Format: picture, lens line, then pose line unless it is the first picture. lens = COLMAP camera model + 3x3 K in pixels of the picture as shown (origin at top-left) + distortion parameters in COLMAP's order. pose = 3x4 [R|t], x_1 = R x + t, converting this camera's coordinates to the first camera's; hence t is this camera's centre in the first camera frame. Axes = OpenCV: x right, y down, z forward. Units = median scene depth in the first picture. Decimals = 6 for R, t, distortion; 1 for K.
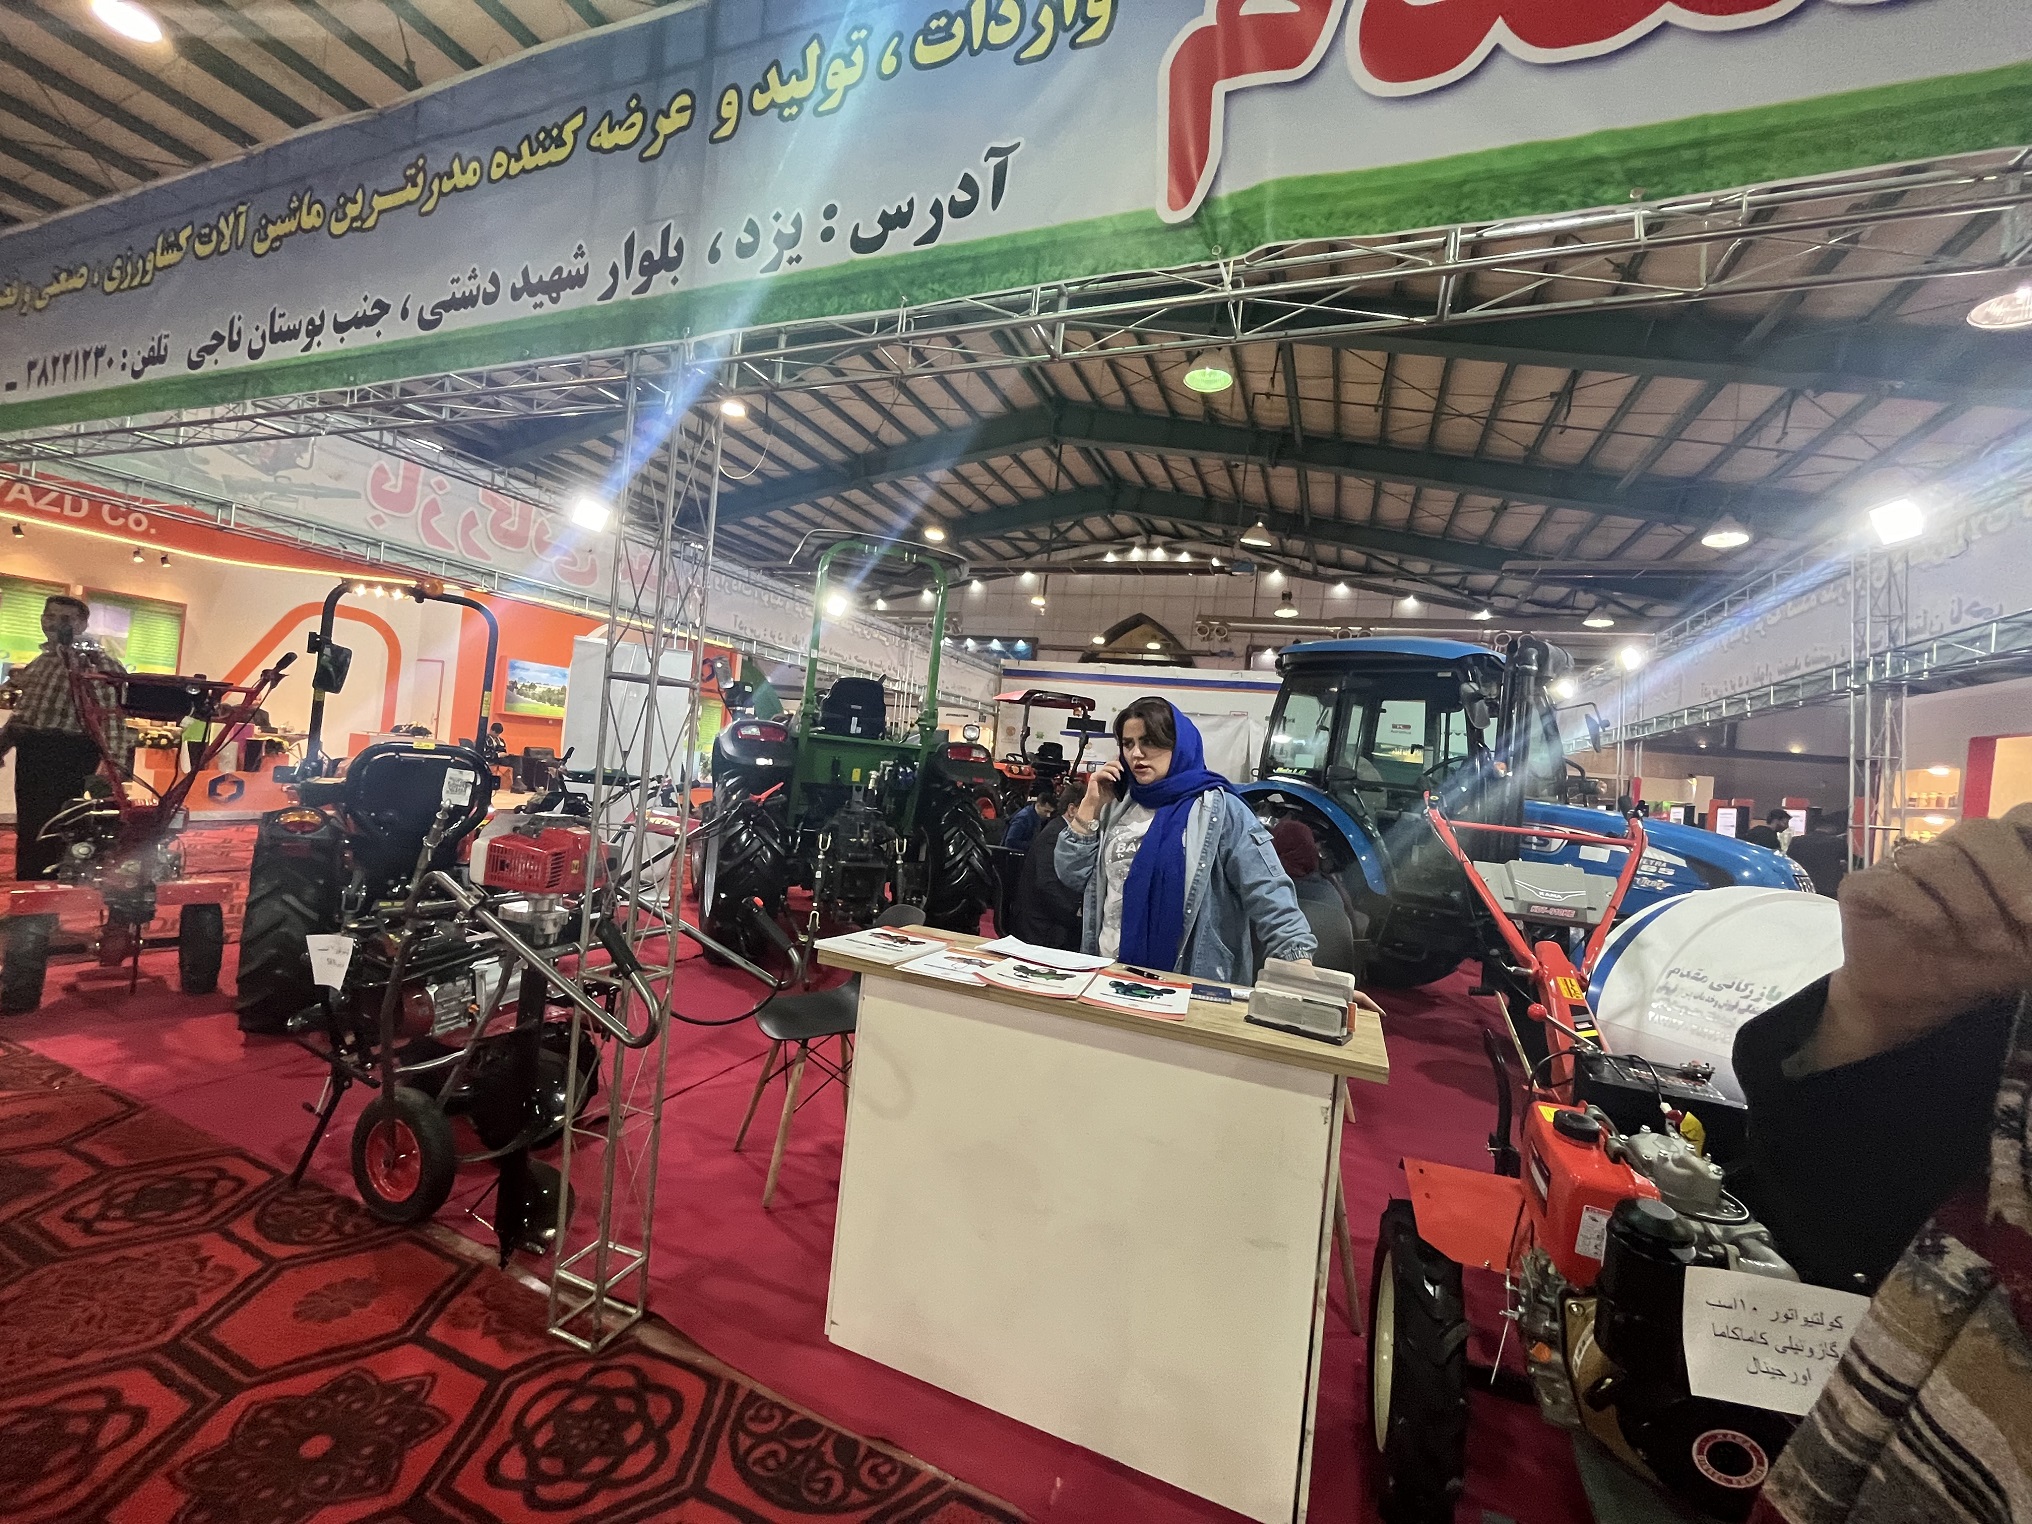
lens RADIAL K [[814.9, 0, 1009.3], [0, 814.9, 764.3], [0, 0, 1]] dist [0.004796, -0.000687]
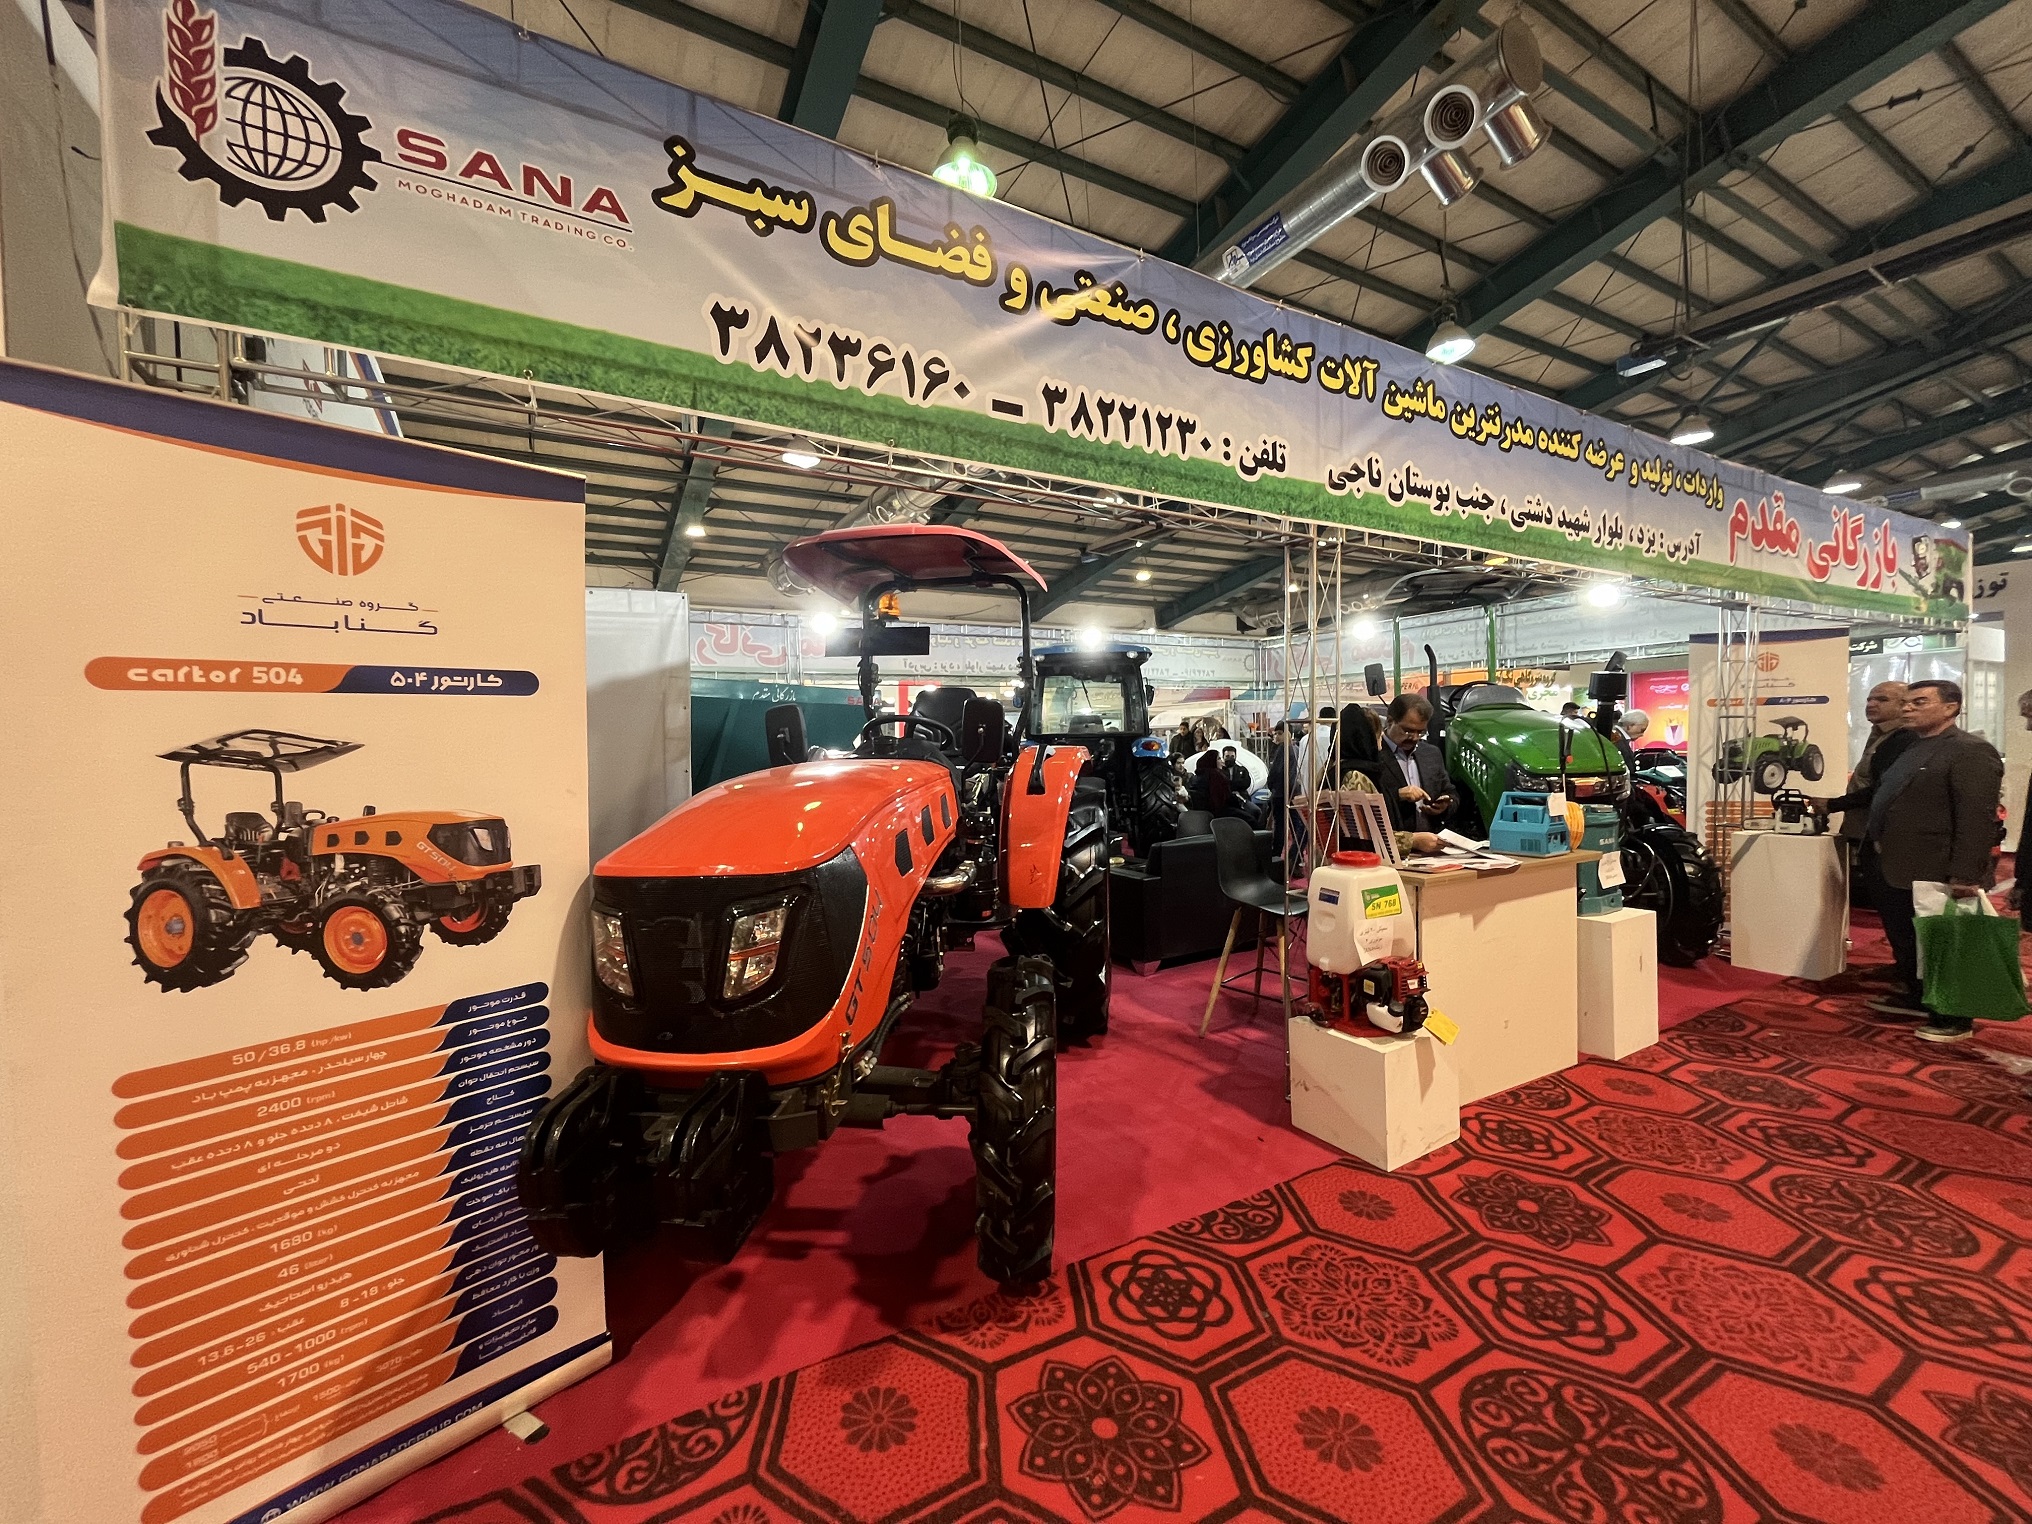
lens RADIAL K [[814.9, 0, 1010.8], [0, 814.9, 775.0], [0, 0, 1]] dist [0.004796, -0.000687]
pose [[0.610926, -0.154631, 0.776440, -2.380814], [0.066346, 0.987290, 0.144419, -0.291328], [-0.788903, -0.036716, 0.613420, 0.667605]]
